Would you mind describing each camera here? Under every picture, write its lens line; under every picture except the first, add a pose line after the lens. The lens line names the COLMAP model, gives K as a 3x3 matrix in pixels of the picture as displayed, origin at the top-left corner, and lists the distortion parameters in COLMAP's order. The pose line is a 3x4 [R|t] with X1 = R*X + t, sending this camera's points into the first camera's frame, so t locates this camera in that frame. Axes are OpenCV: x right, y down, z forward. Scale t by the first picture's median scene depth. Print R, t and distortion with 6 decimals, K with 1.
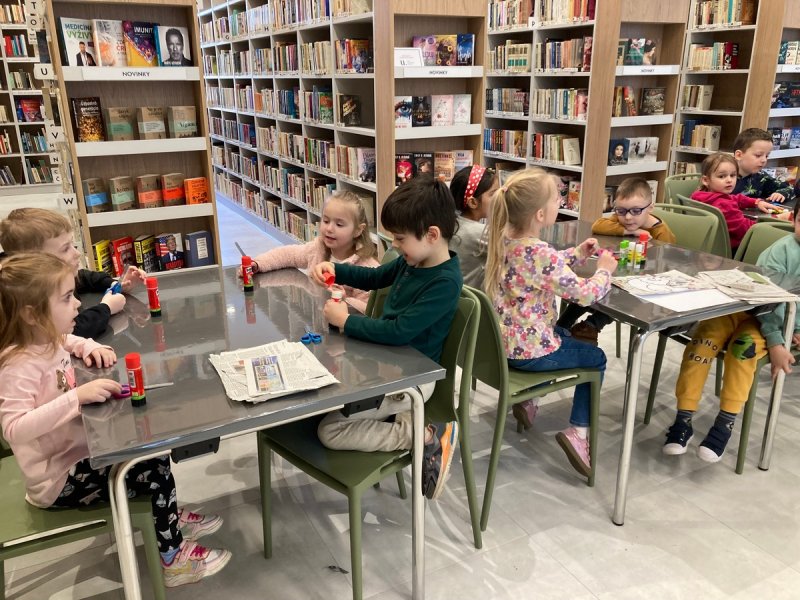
lens RADIAL K [[661.3, 0, 398.6], [0, 661.3, 300.9], [0, 0, 1]] dist [0.030721, -0.015882]
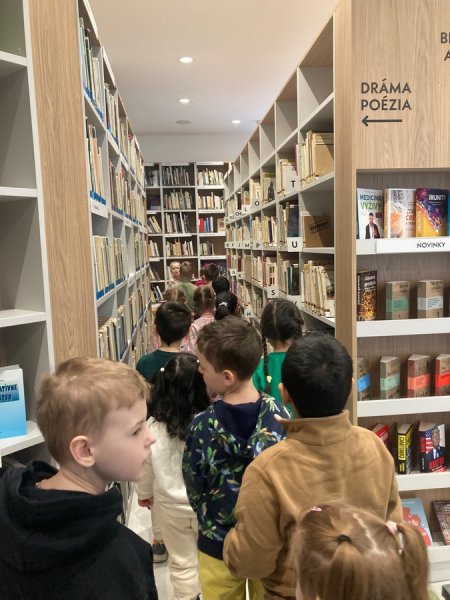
lens RADIAL K [[496.0, 0, 226.2], [0, 496.0, 299.9], [0, 0, 1]] dist [0.030721, -0.015882]
pose [[0.927509, 0.021685, -0.373170, -0.392157], [-0.097532, 0.977774, -0.185594, -0.124768], [0.360852, 0.208536, 0.909010, 0.330217]]
